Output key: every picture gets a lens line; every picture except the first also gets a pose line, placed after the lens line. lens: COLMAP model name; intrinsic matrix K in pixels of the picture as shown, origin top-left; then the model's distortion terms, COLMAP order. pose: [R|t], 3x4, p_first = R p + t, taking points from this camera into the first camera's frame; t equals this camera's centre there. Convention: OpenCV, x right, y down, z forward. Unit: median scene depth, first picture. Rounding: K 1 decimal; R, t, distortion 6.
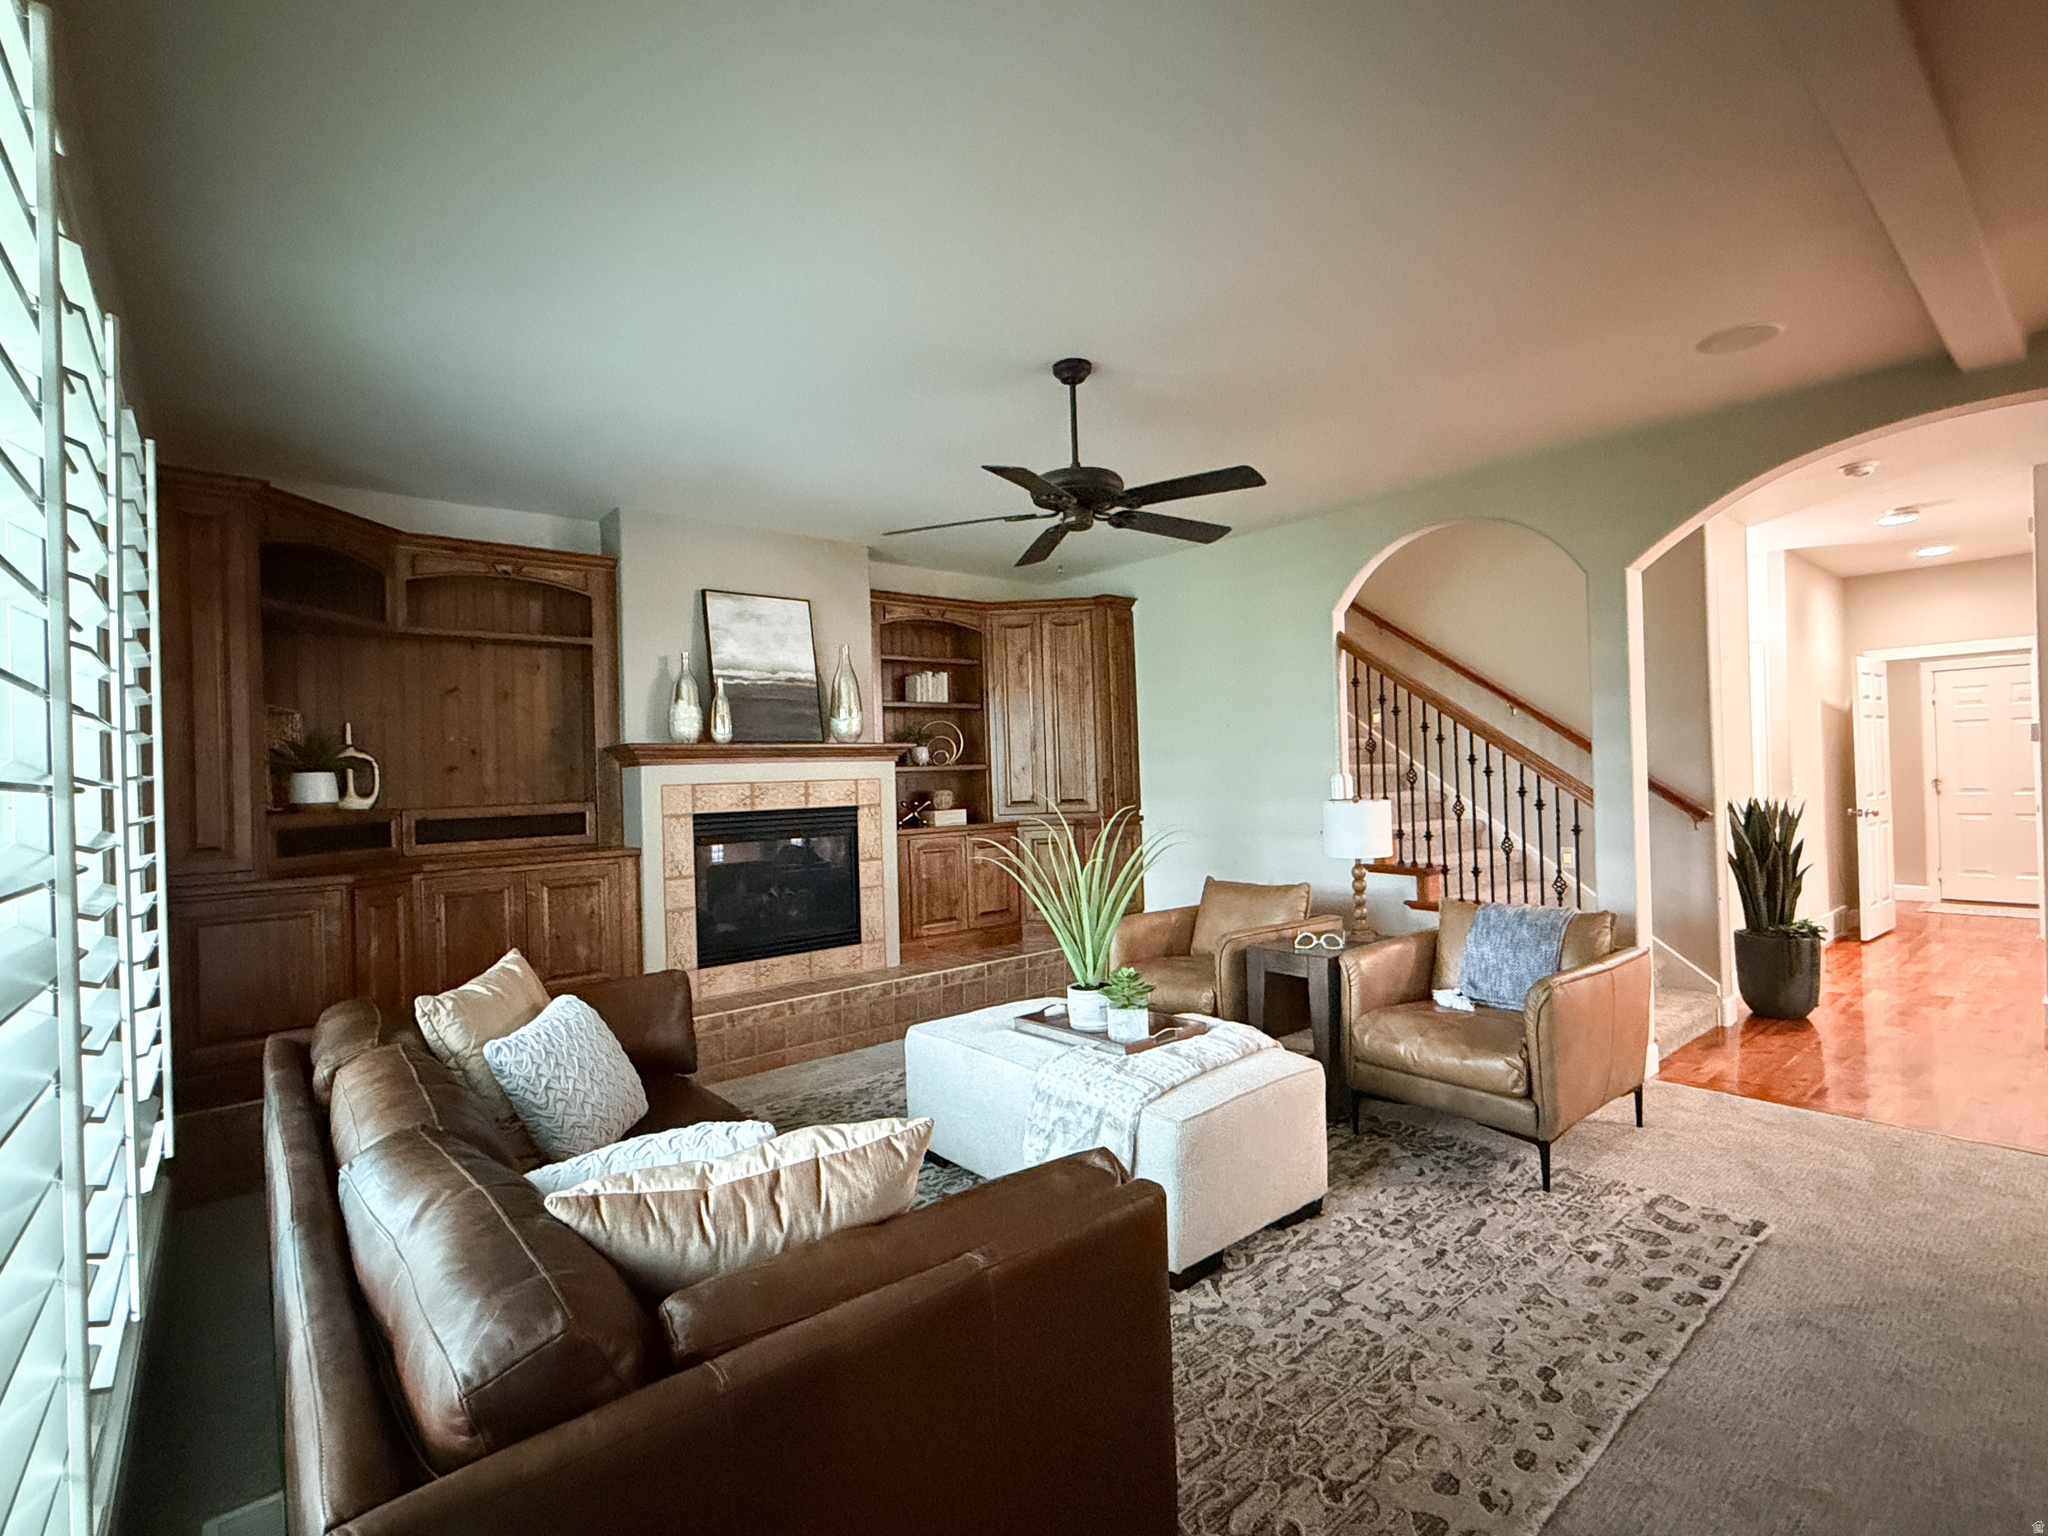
lens RADIAL K [[947.5, 0, 1024.1], [0, 947.5, 767.4], [0, 0, 1]] dist [0.001804, -0.001016]
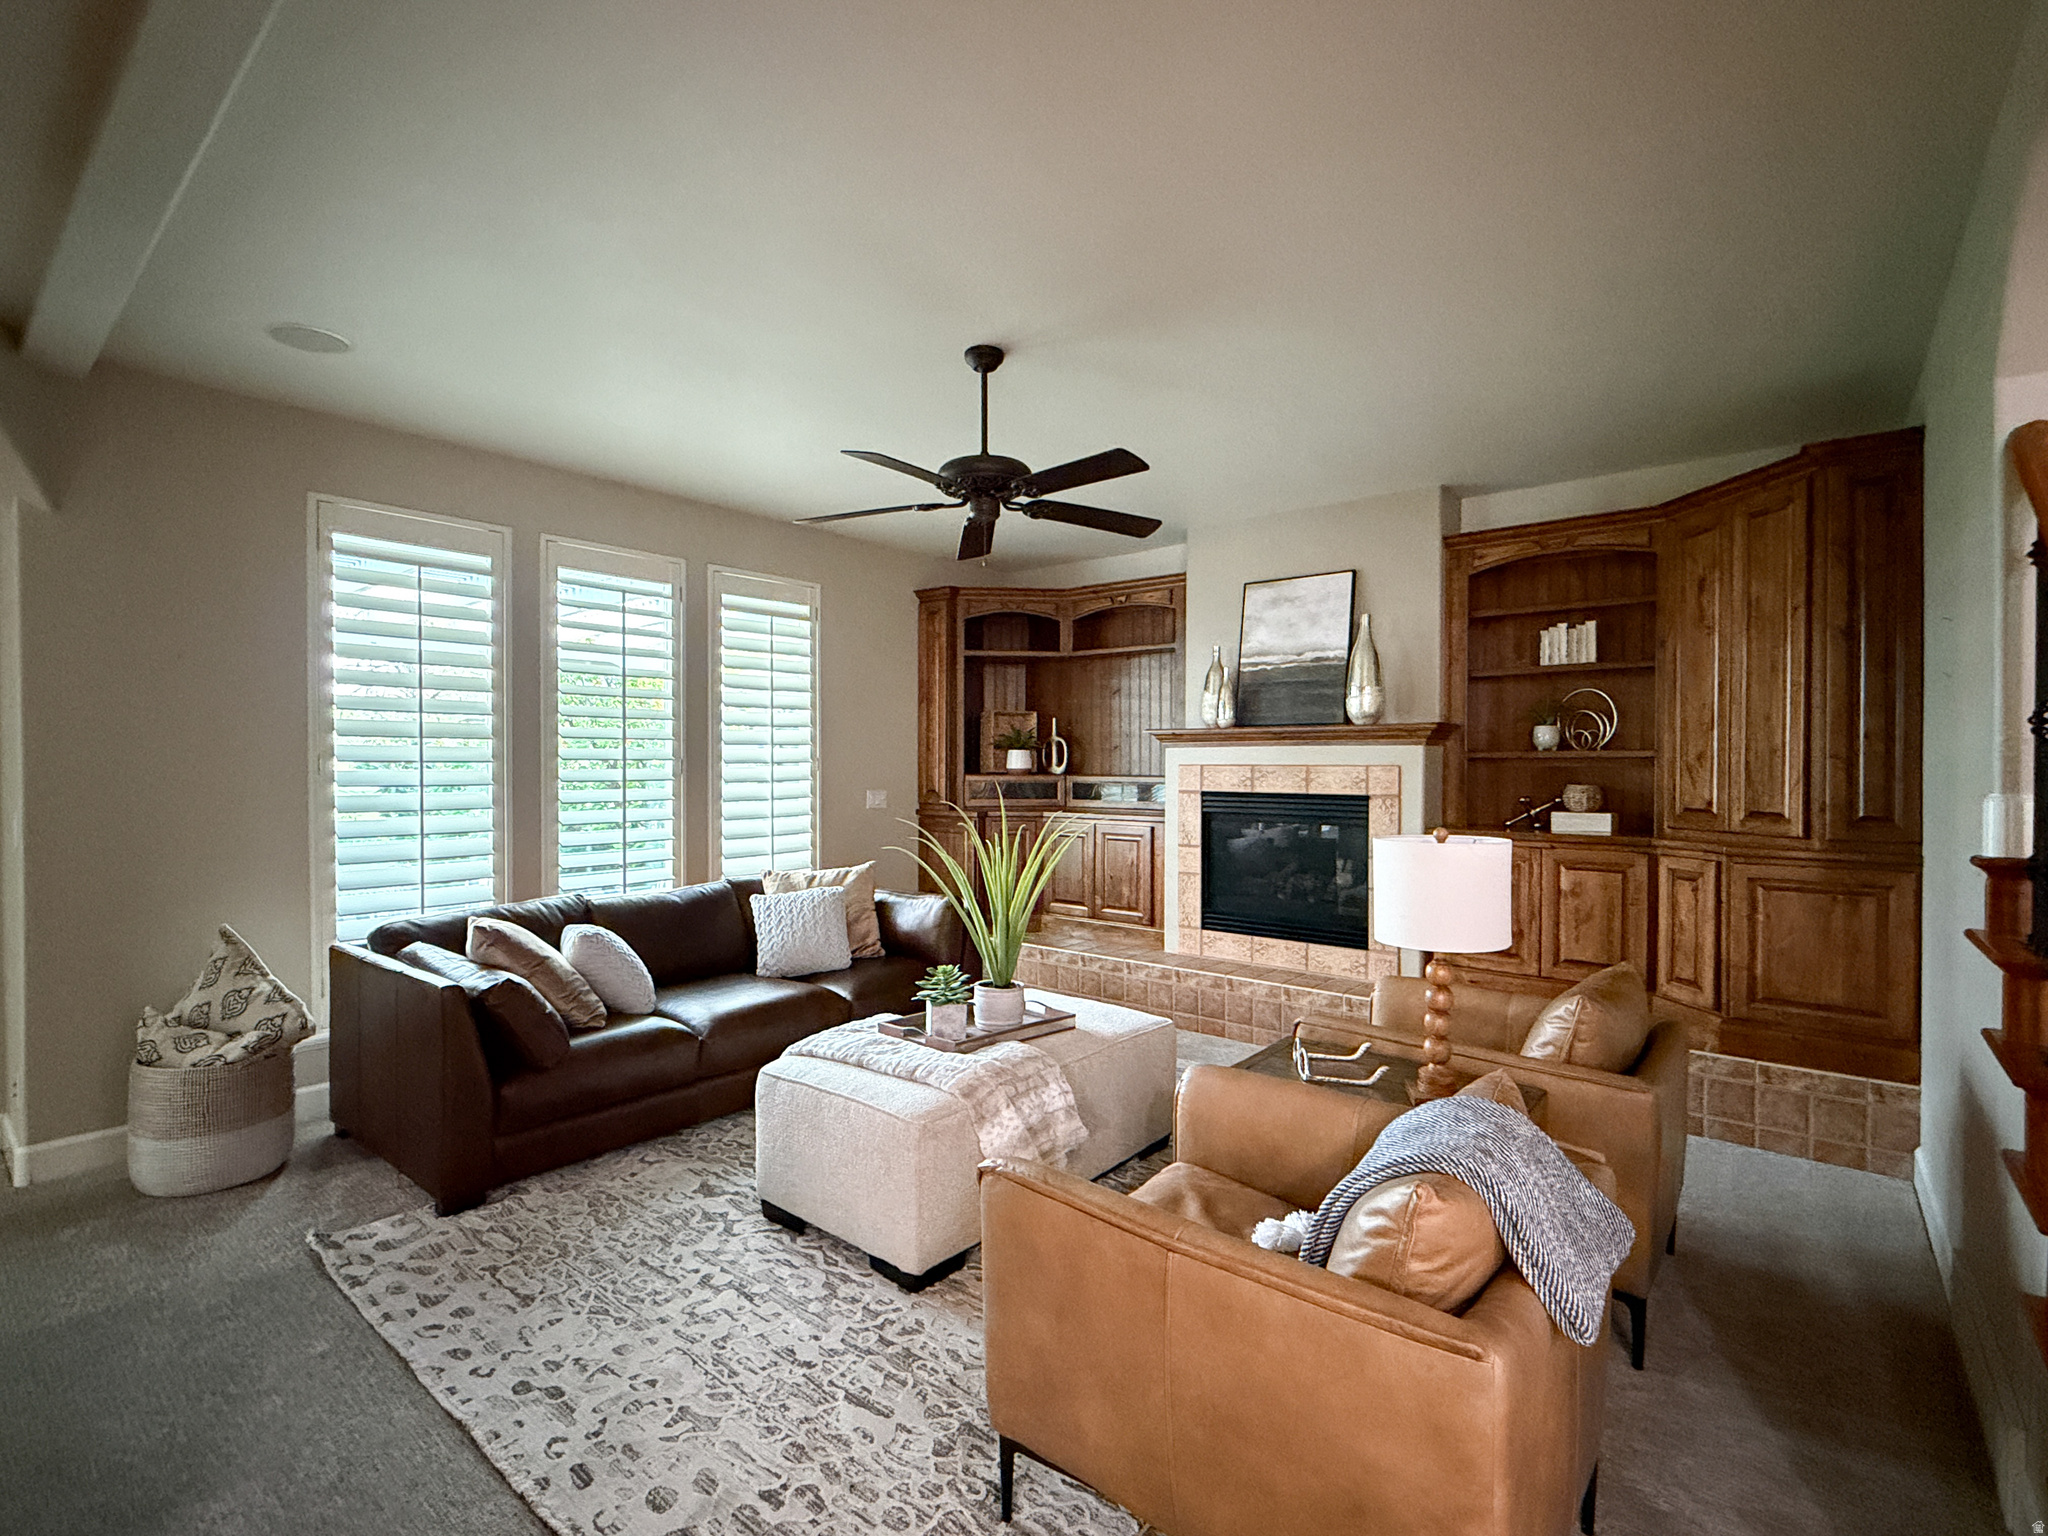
lens RADIAL K [[947.5, 0, 1024.8], [0, 947.5, 765.7], [0, 0, 1]] dist [0.001804, -0.001016]
pose [[0.183676, 0.033721, -0.982408, 0.659423], [-0.001189, 0.999418, 0.034082, -0.017637], [0.982986, -0.005092, 0.183609, 0.542639]]
